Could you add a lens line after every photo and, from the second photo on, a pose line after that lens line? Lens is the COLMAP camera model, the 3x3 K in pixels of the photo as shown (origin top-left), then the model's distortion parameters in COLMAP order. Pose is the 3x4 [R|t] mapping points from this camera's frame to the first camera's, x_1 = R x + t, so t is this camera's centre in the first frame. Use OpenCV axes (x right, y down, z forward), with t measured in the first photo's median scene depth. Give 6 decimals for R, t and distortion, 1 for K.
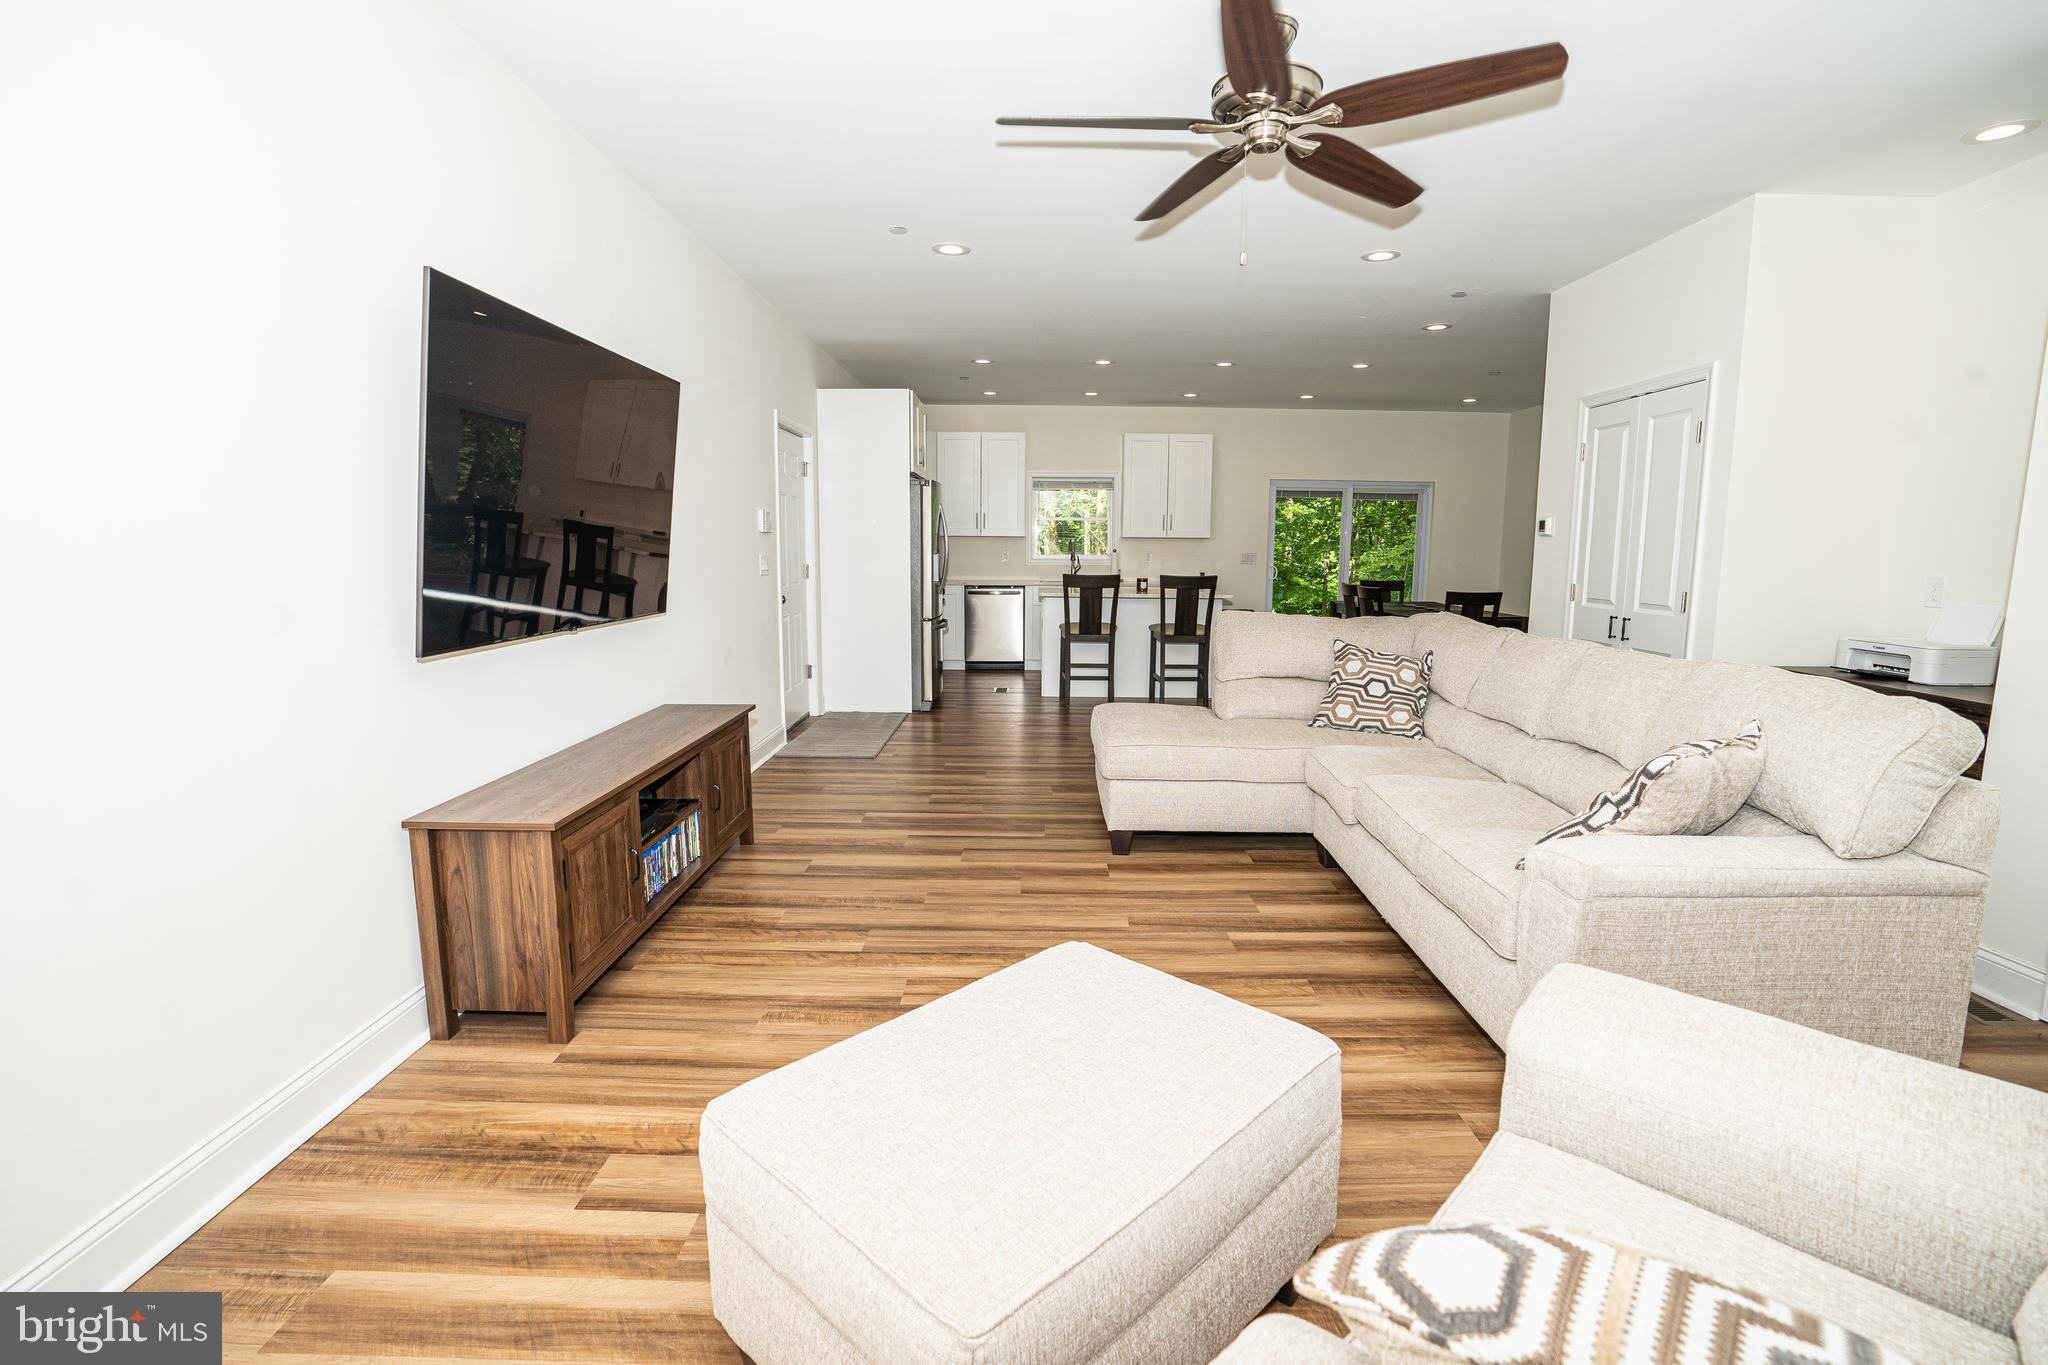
lens RADIAL K [[956.4, 0, 1041.6], [0, 956.4, 677.5], [0, 0, 1]] dist [-0.075433, 0.028411]
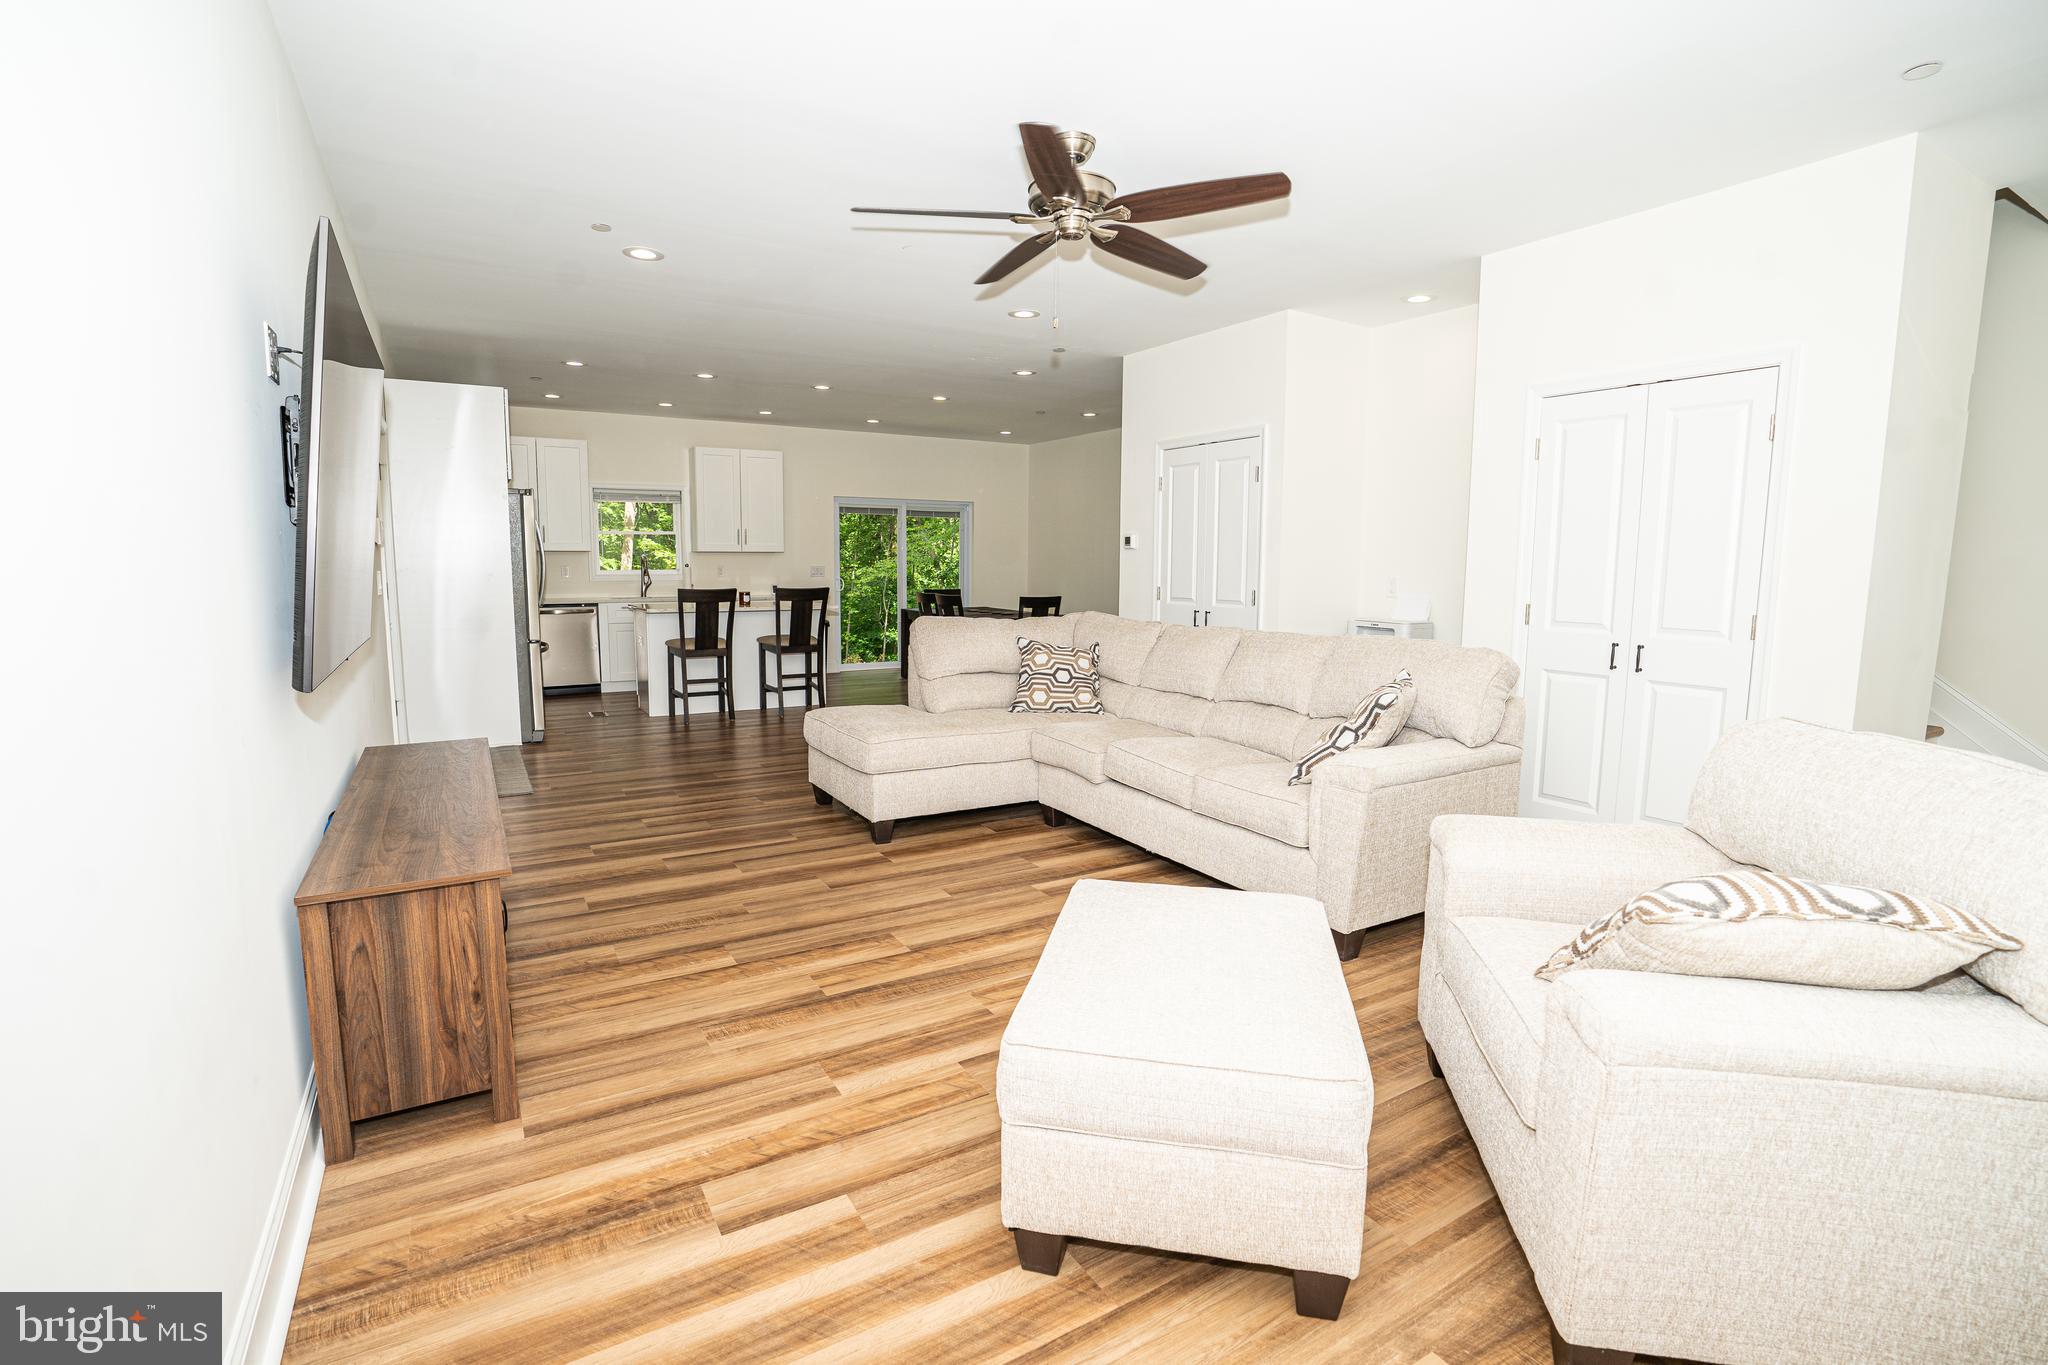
lens RADIAL K [[946.1, 0, 1032.2], [0, 946.1, 676.4], [0, 0, 1]] dist [-0.072092, 0.025935]
pose [[0.851387, -0.063802, 0.520643, -0.341154], [0.071229, 0.997443, 0.005753, 0.002906], [-0.519679, 0.032187, 0.853755, -0.007561]]
